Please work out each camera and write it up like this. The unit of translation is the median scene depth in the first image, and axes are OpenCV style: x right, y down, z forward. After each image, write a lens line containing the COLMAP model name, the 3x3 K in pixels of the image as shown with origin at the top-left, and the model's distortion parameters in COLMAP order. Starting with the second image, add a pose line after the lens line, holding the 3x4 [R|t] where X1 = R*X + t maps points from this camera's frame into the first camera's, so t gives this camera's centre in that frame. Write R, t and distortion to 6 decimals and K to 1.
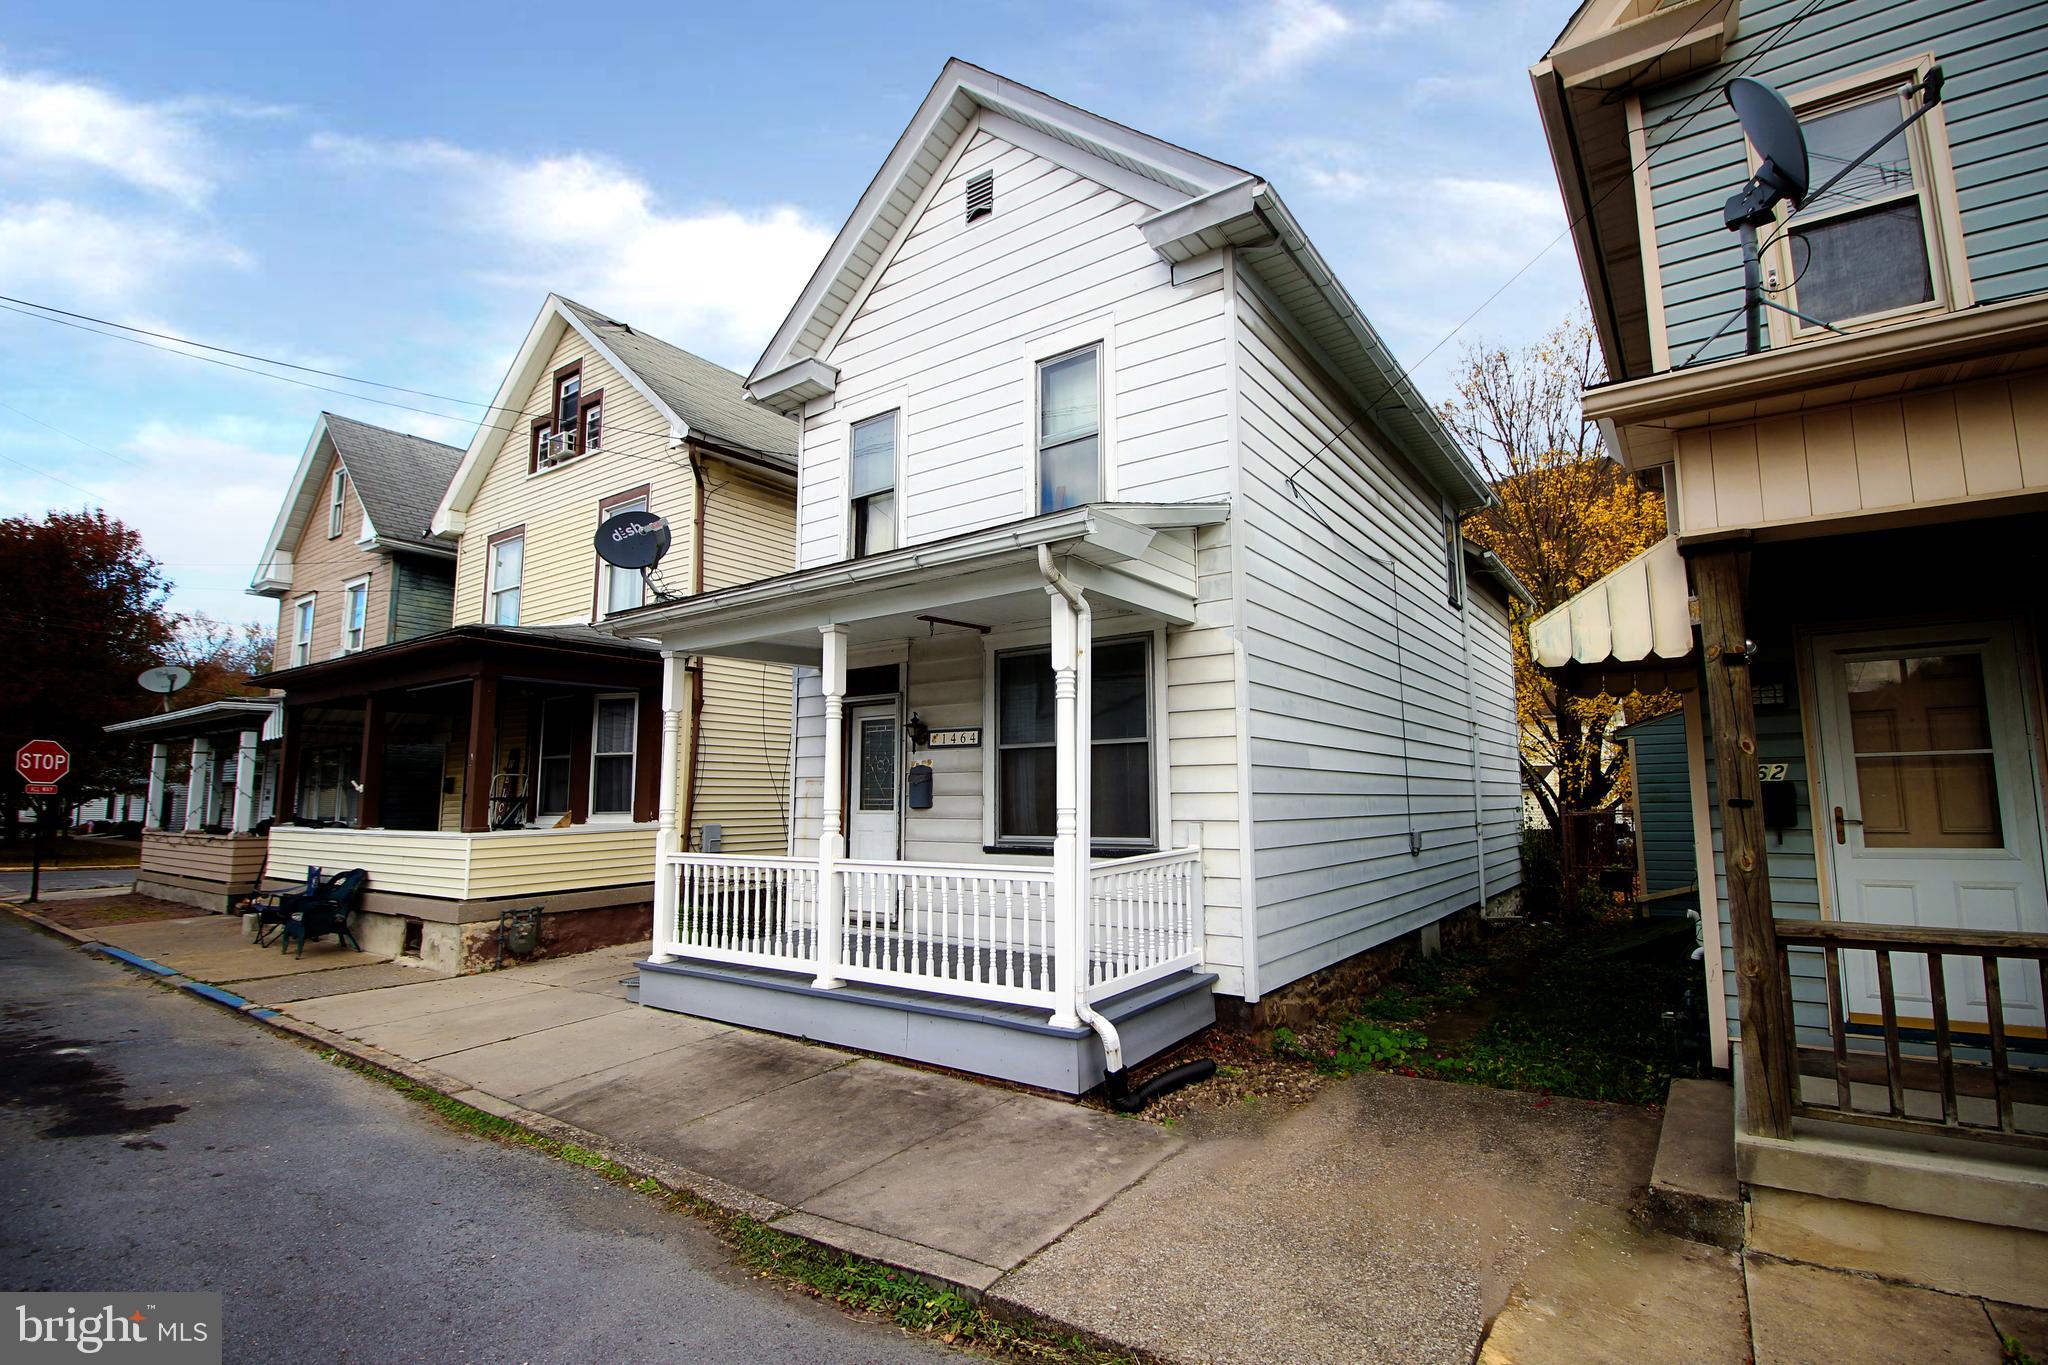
lens RADIAL K [[944.4, 0, 1025.9], [0, 944.4, 684.6], [0, 0, 1]] dist [-0.000752, -0.000031]
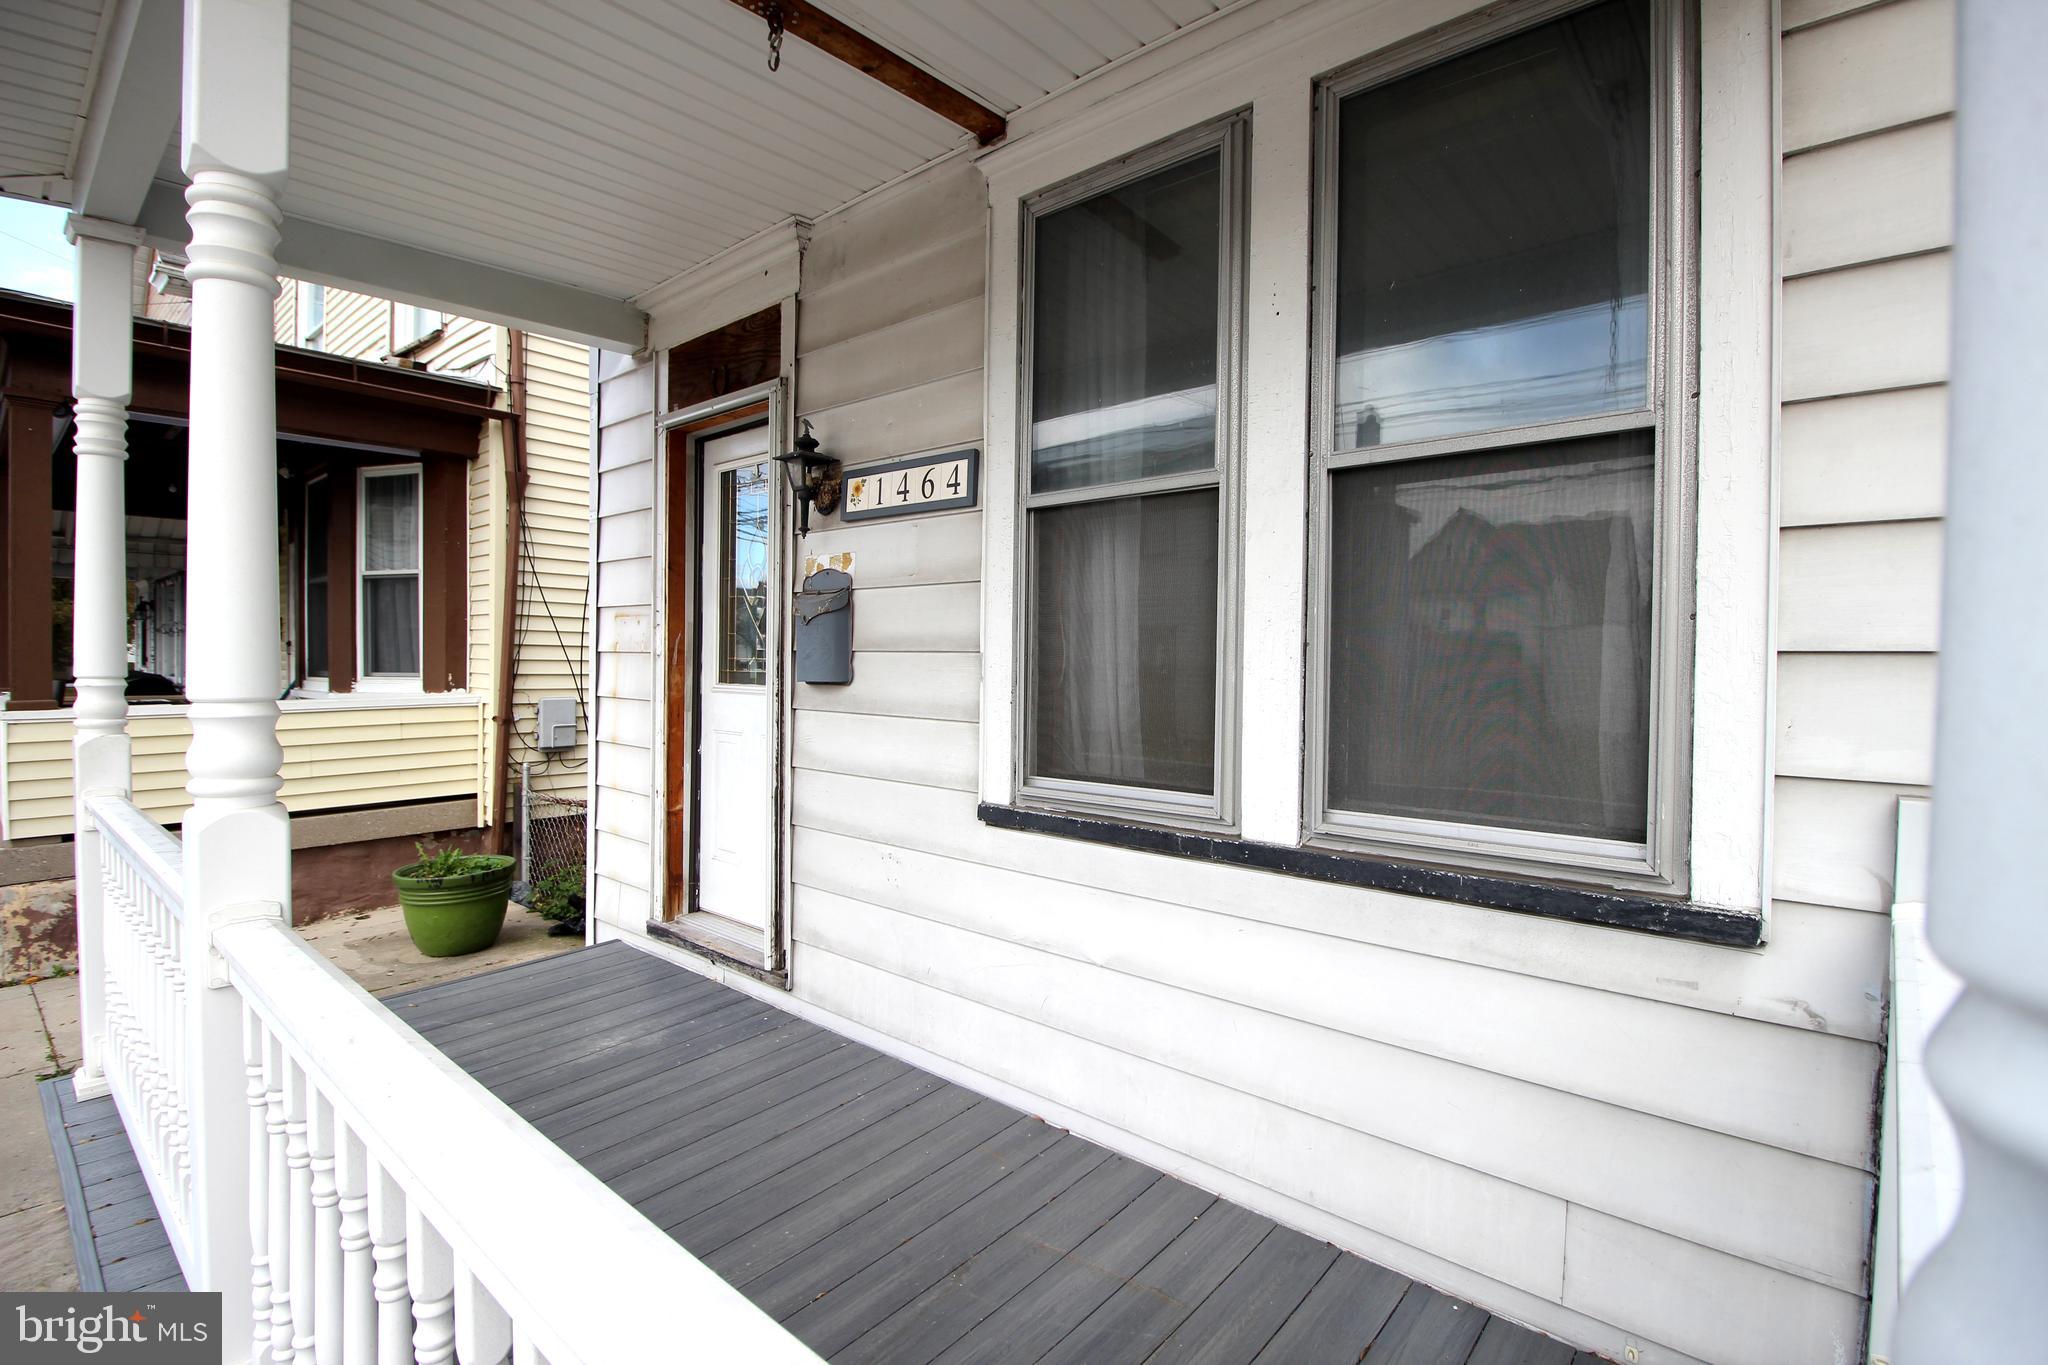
lens RADIAL K [[944.4, 0, 1024.5], [0, 944.4, 674.0], [0, 0, 1]] dist [-0.000752, -0.000031]
pose [[0.995851, 0.018186, -0.089159, -0.000314], [-0.006038, 0.990873, 0.134662, 0.076197], [0.090794, -0.133565, 0.986872, 0.640763]]
